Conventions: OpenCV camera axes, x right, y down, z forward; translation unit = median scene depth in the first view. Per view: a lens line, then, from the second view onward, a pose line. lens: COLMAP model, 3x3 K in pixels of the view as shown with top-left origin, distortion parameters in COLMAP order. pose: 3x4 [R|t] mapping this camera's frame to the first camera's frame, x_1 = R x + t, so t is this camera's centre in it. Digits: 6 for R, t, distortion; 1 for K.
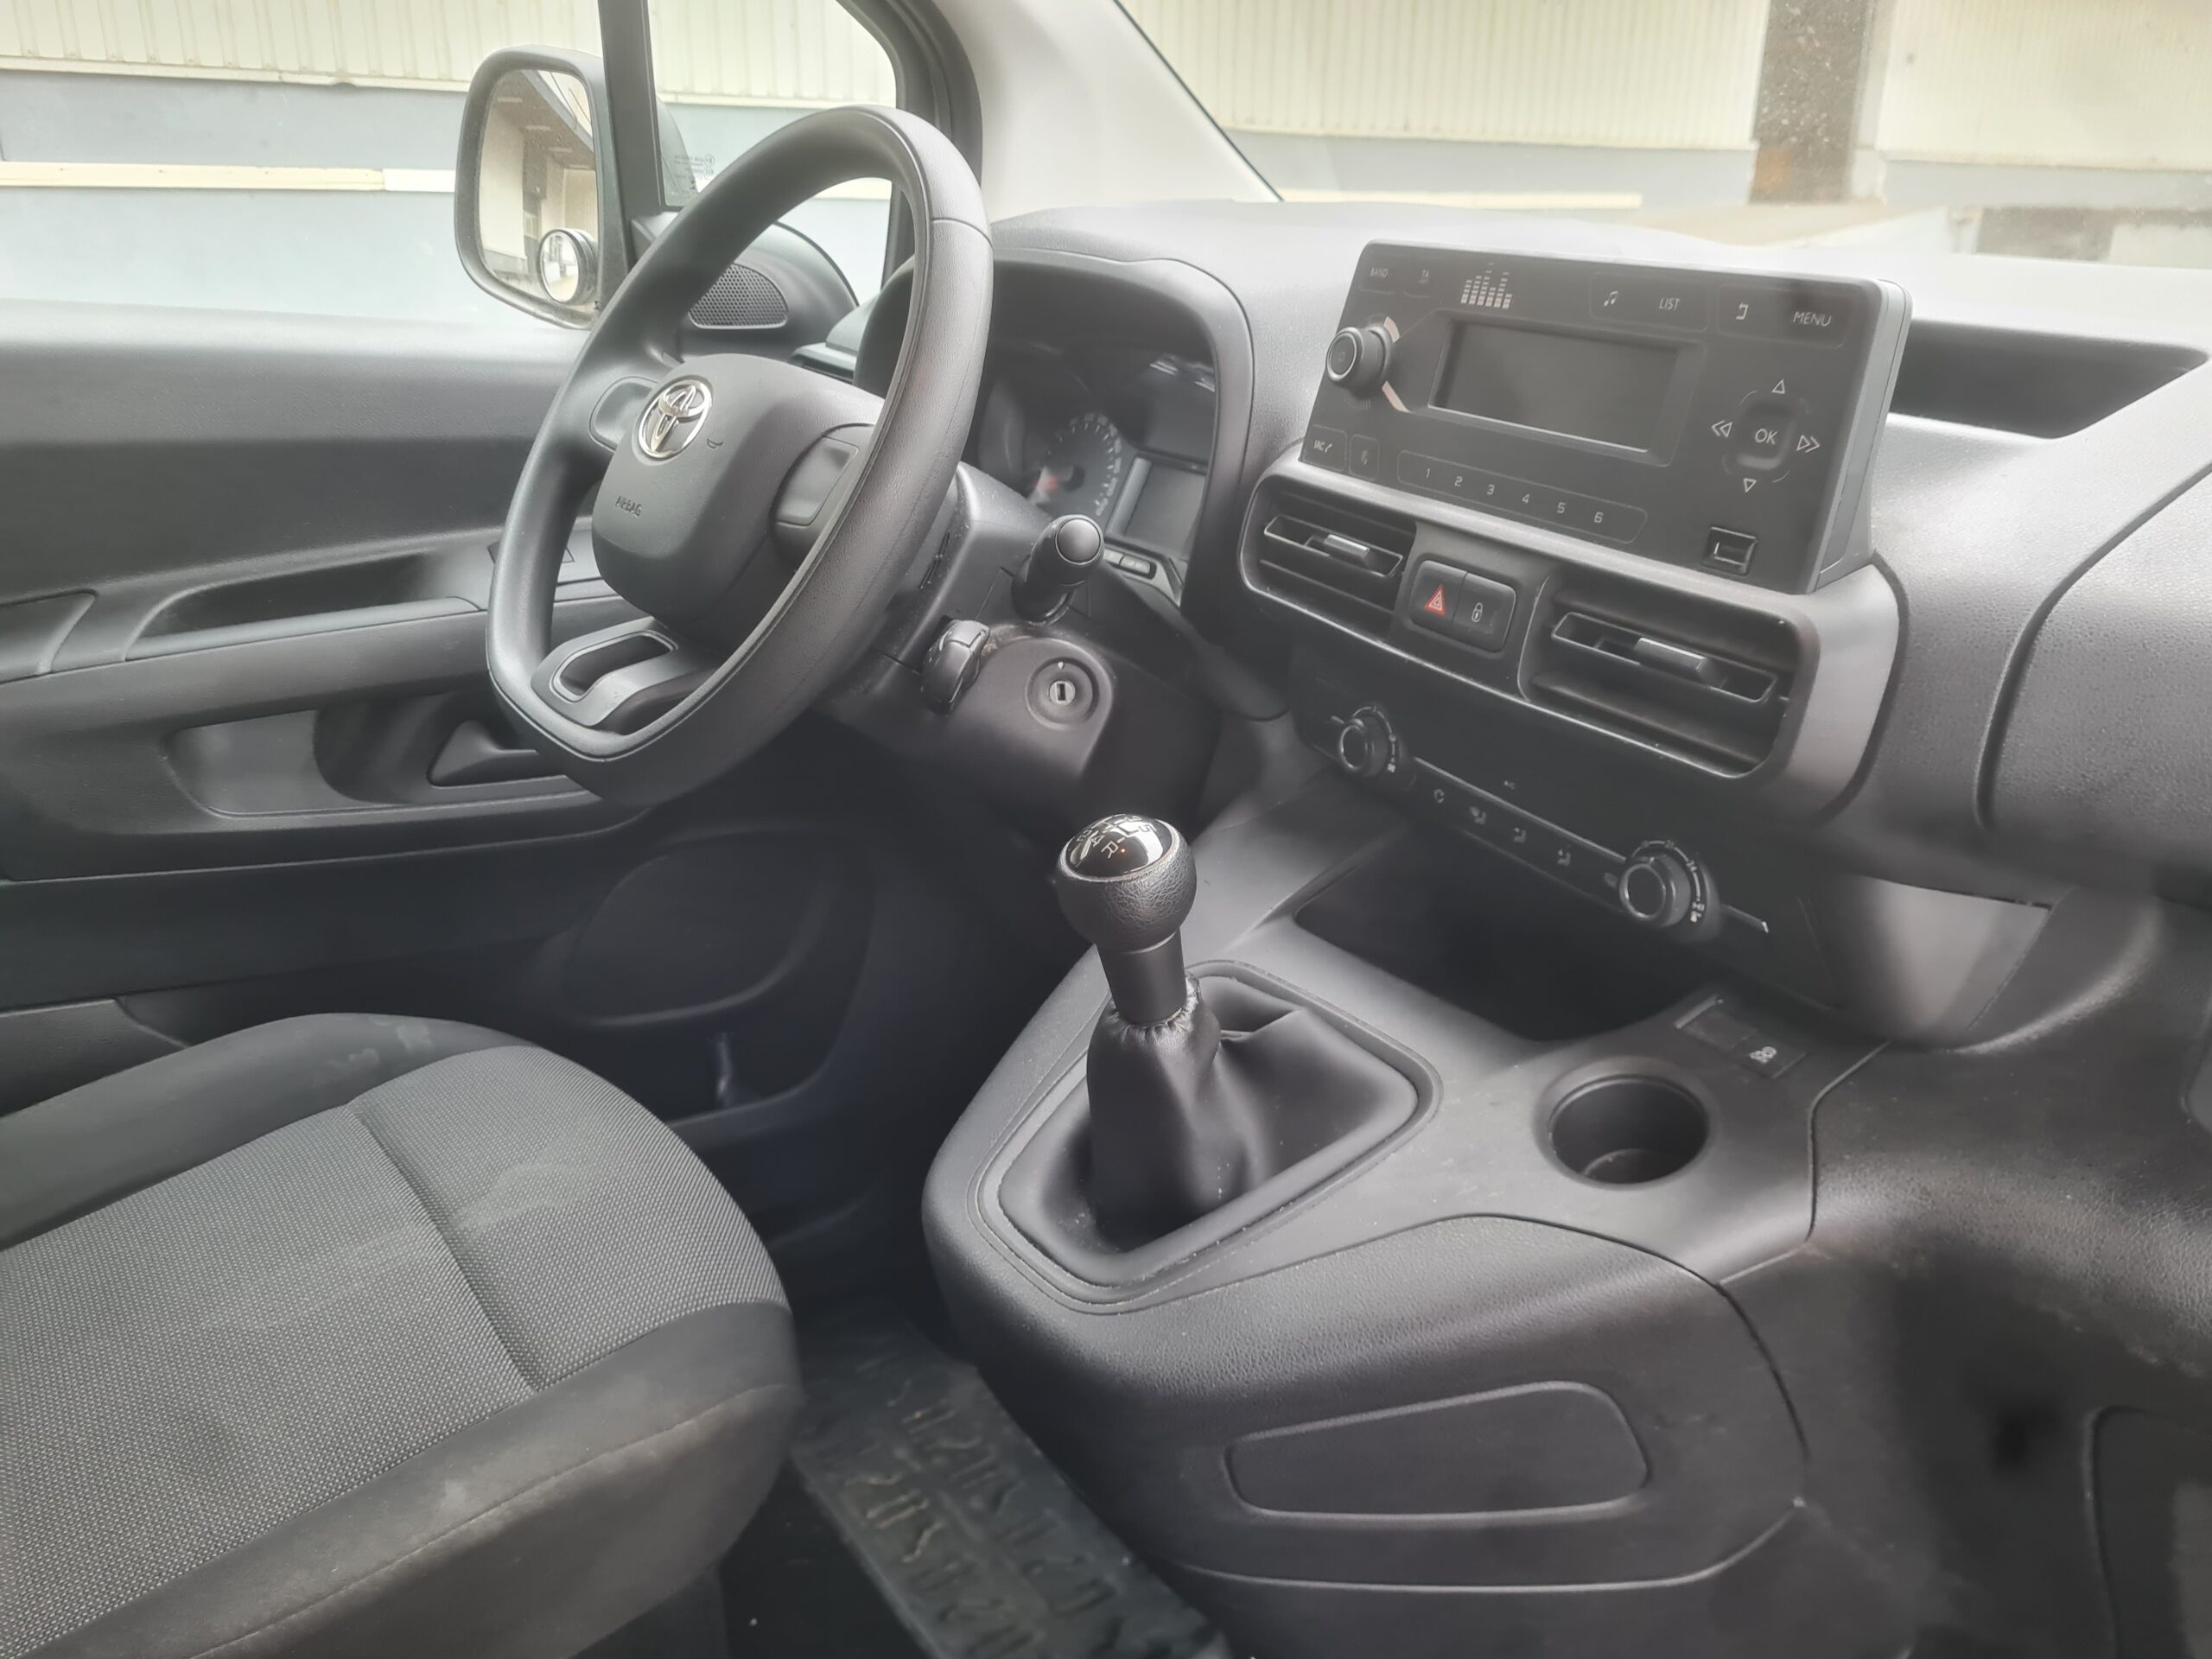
lens RADIAL K [[1725.4, 0, 1086.3], [0, 1725.4, 816.0], [0, 0, 1]] dist [0.052618, -0.029408]
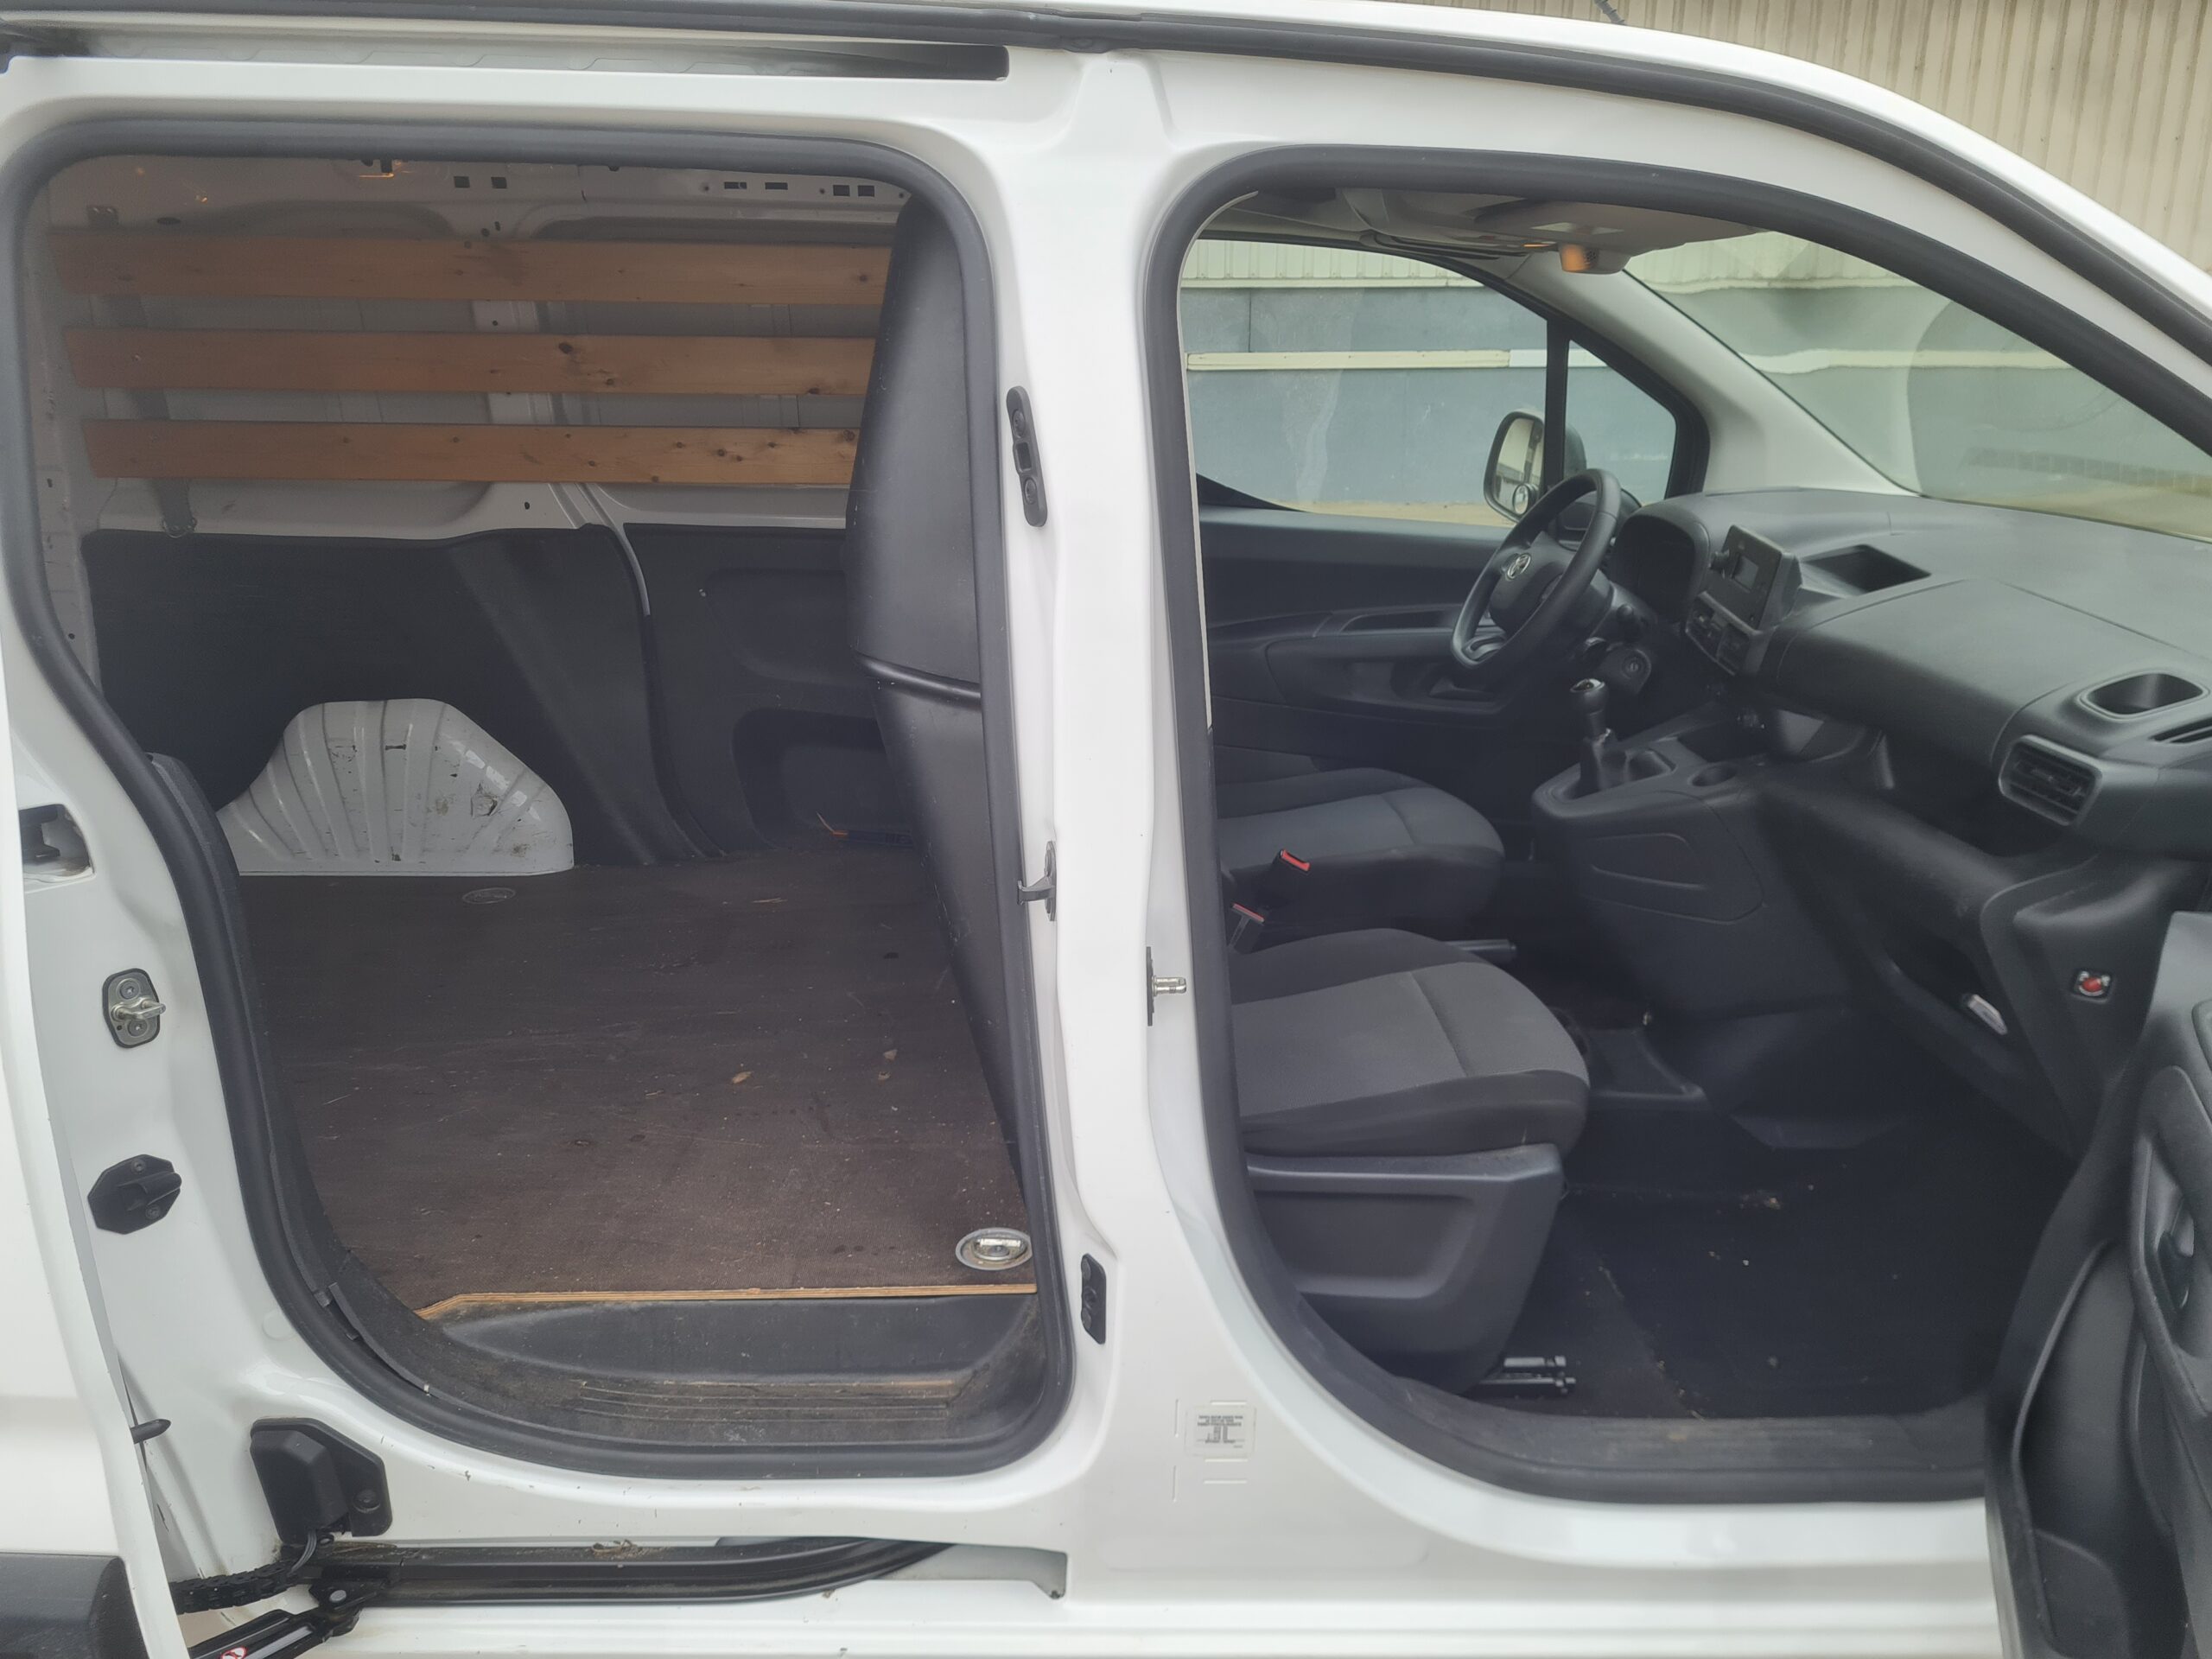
lens RADIAL K [[1725.4, 0, 1112.6], [0, 1725.4, 826.9], [0, 0, 1]] dist [0.052618, -0.029408]
pose [[0.833356, 0.144181, -0.533601, 0.846098], [-0.179396, 0.983672, -0.014381, 0.389803], [0.522815, 0.107710, 0.845614, -1.877571]]
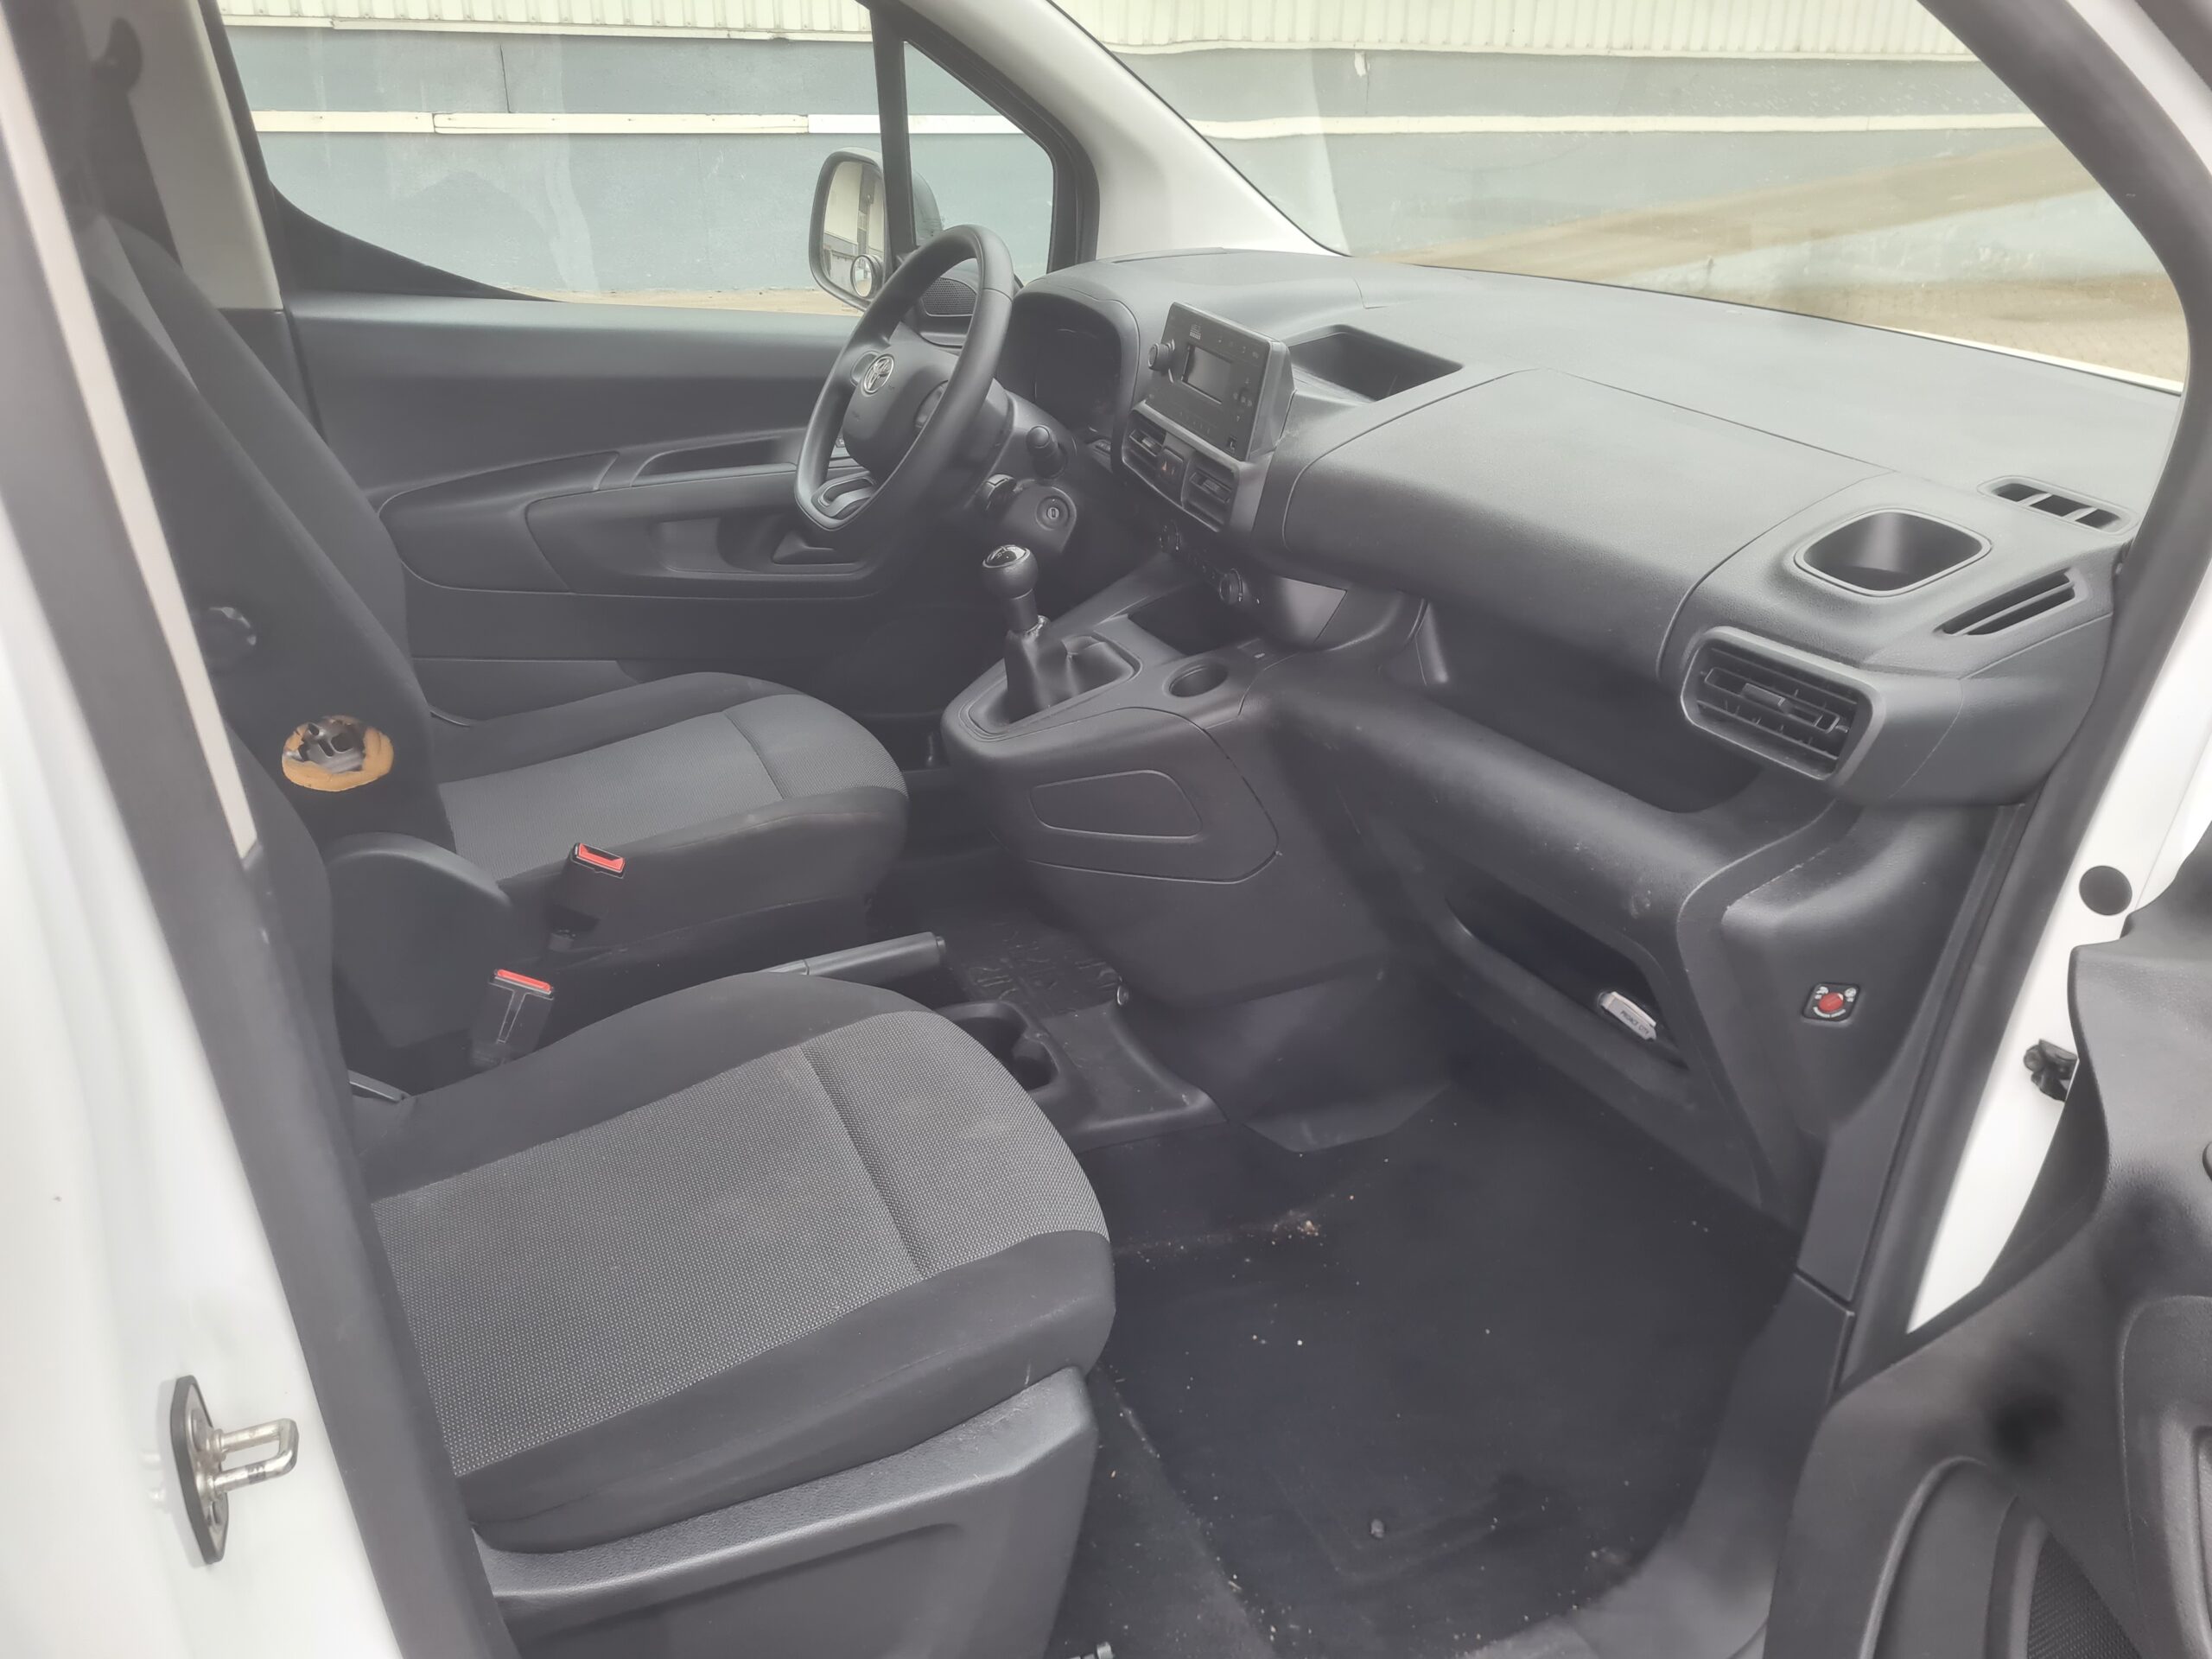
lens RADIAL K [[1725.4, 0, 1095.3], [0, 1725.4, 832.1], [0, 0, 1]] dist [0.052618, -0.029408]
pose [[0.976924, 0.076013, -0.199602, 0.475798], [-0.065663, 0.996156, 0.057981, 0.184931], [0.203242, -0.043537, 0.978160, -1.022179]]
